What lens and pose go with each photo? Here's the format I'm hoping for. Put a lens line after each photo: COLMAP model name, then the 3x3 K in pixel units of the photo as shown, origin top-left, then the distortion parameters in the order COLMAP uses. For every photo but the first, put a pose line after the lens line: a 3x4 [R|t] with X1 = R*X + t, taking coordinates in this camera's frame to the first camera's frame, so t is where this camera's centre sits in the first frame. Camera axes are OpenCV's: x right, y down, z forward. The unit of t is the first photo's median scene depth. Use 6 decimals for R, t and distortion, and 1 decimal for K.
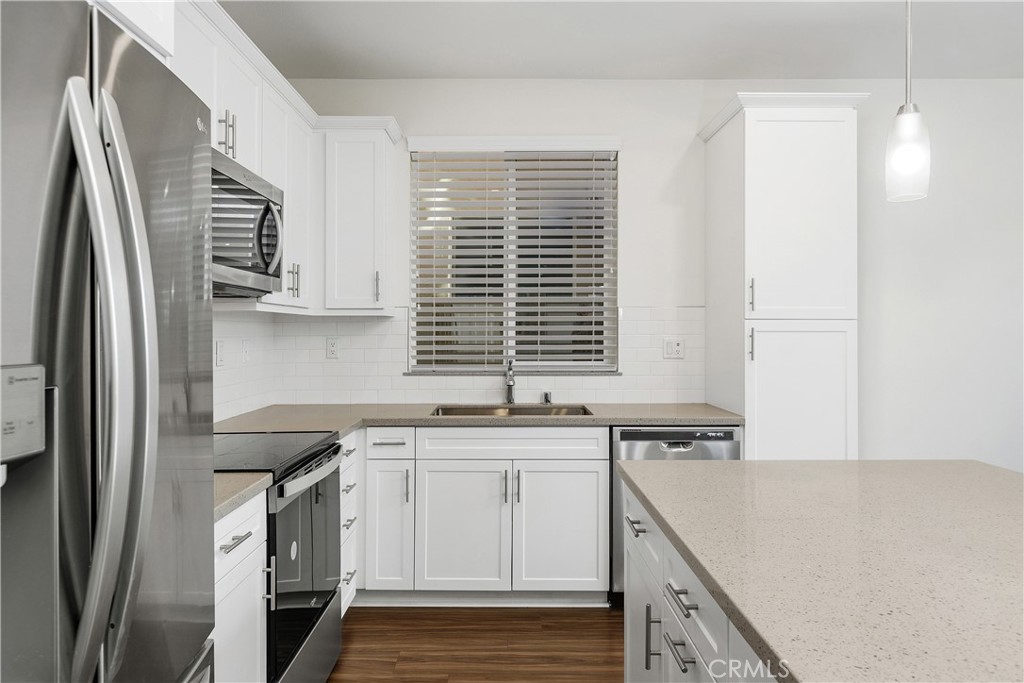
lens RADIAL K [[688.8, 0, 512.0], [0, 688.8, 341.5], [0, 0, 1]] dist [0.000241, 0.000069]
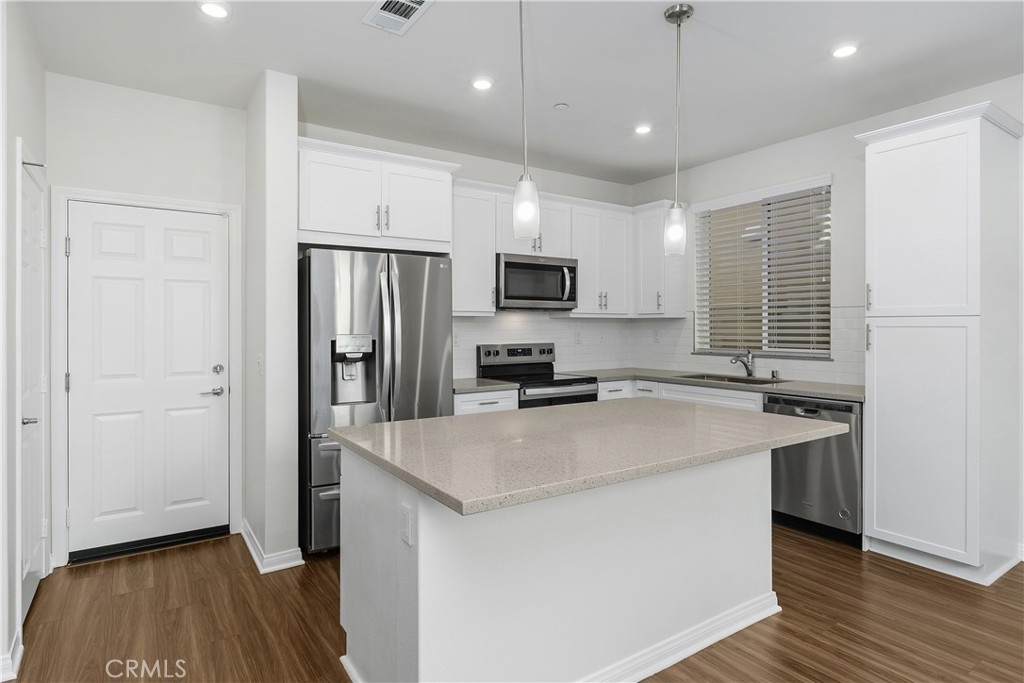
lens RADIAL K [[553.8, 0, 512.1], [0, 553.8, 325.3], [0, 0, 1]] dist [-0.001500, -0.000510]
pose [[0.553306, -0.002369, -0.832975, 0.726139], [-0.013200, 0.999845, -0.011612, 0.002597], [0.832874, 0.017420, 0.553189, -0.069189]]
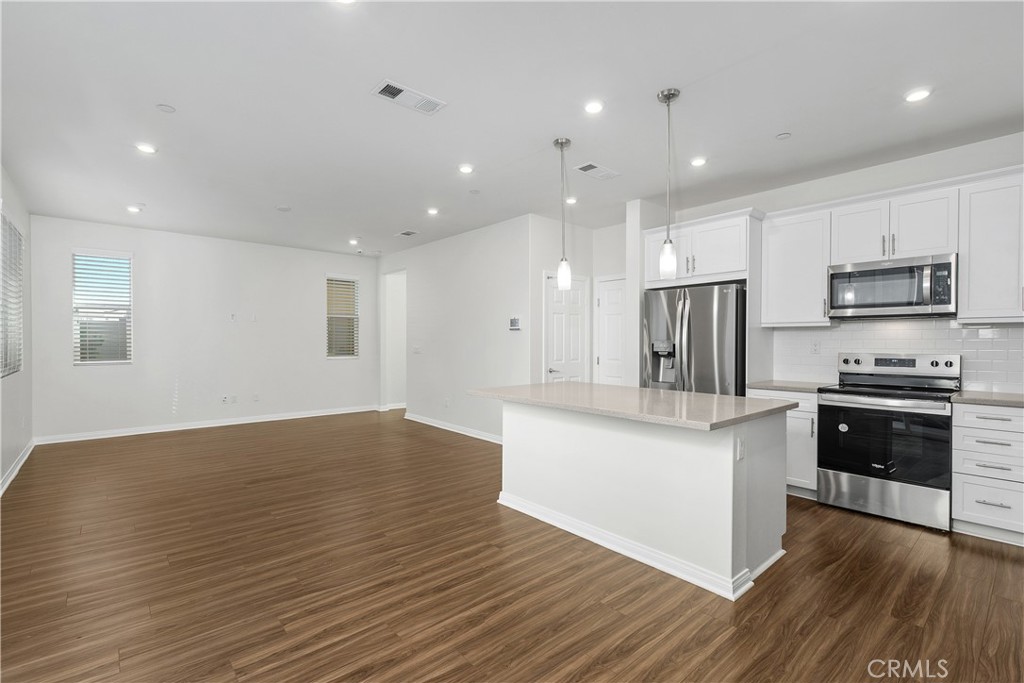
lens RADIAL K [[466.5, 0, 512.0], [0, 466.5, 341.5], [0, 0, 1]] dist [0.000677, -0.000335]
pose [[-0.756887, 0.000327, -0.653546, 0.962652], [-0.013111, 0.999791, 0.015684, -0.001110], [0.653414, 0.020440, -0.756725, 0.890567]]
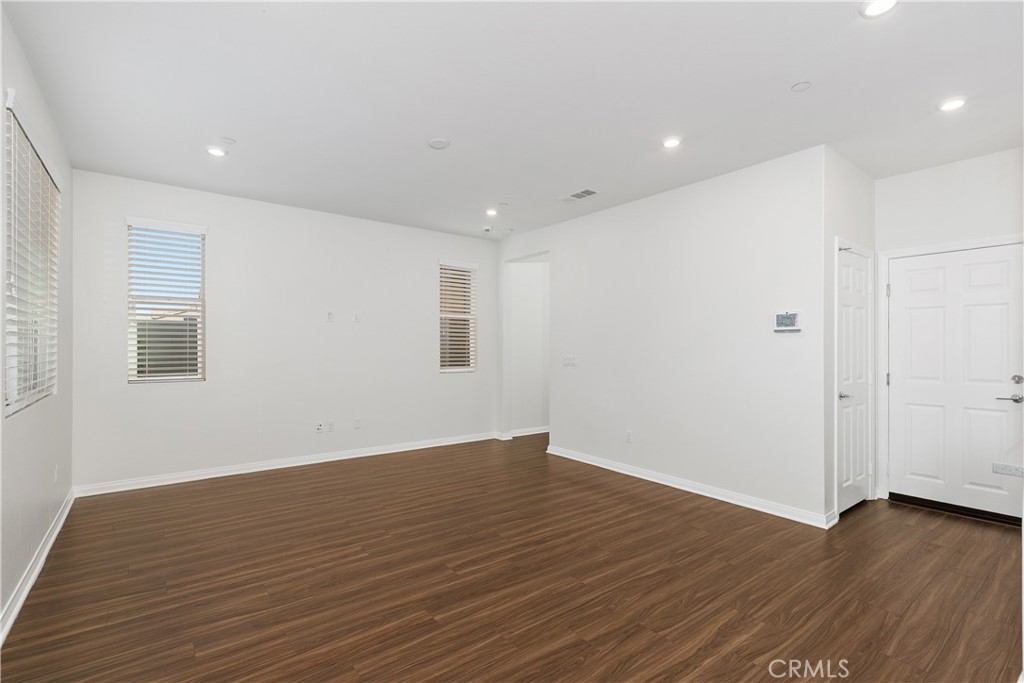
lens RADIAL K [[470.6, 0, 512.8], [0, 470.6, 345.3], [0, 0, 1]] dist [0.000043, 0.000356]
pose [[-0.797212, -0.005541, -0.603673, 1.000672], [-0.012983, 0.999884, 0.007968, 0.012692], [0.603559, 0.014190, -0.797192, 0.179131]]
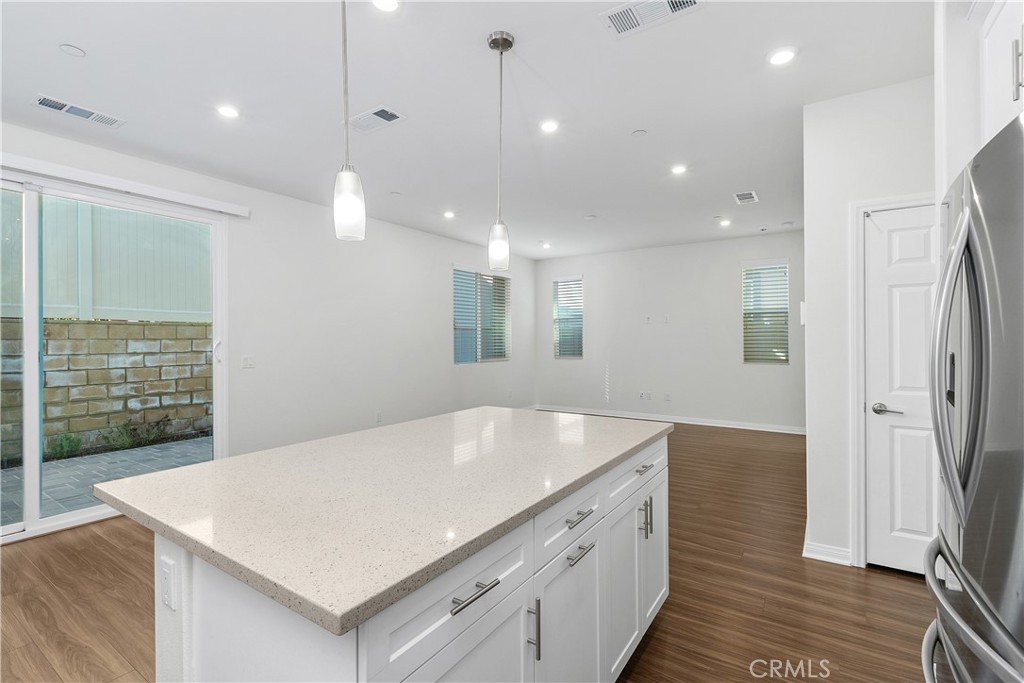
lens RADIAL K [[466.5, 0, 512.0], [0, 466.5, 341.5], [0, 0, 1]] dist [0.000677, -0.000335]
pose [[-0.828805, -0.000989, 0.559536, -0.069289], [0.012389, 0.999721, 0.020119, -0.009798], [-0.559400, 0.023607, -0.828562, 0.731186]]
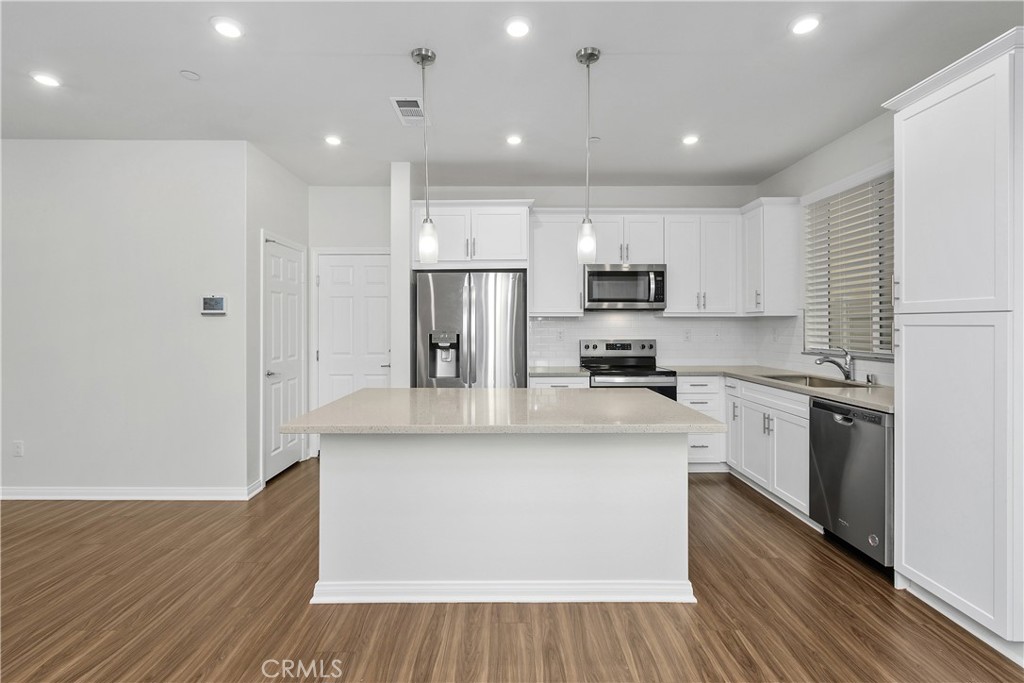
lens RADIAL K [[469.8, 0, 510.3], [0, 469.8, 322.3], [0, 0, 1]] dist [0.002533, -0.000243]
pose [[0.000571, -0.004965, -0.999988, 0.944245], [-0.016598, 0.999850, -0.004974, -0.005517], [0.999862, 0.016600, 0.000489, 0.365435]]
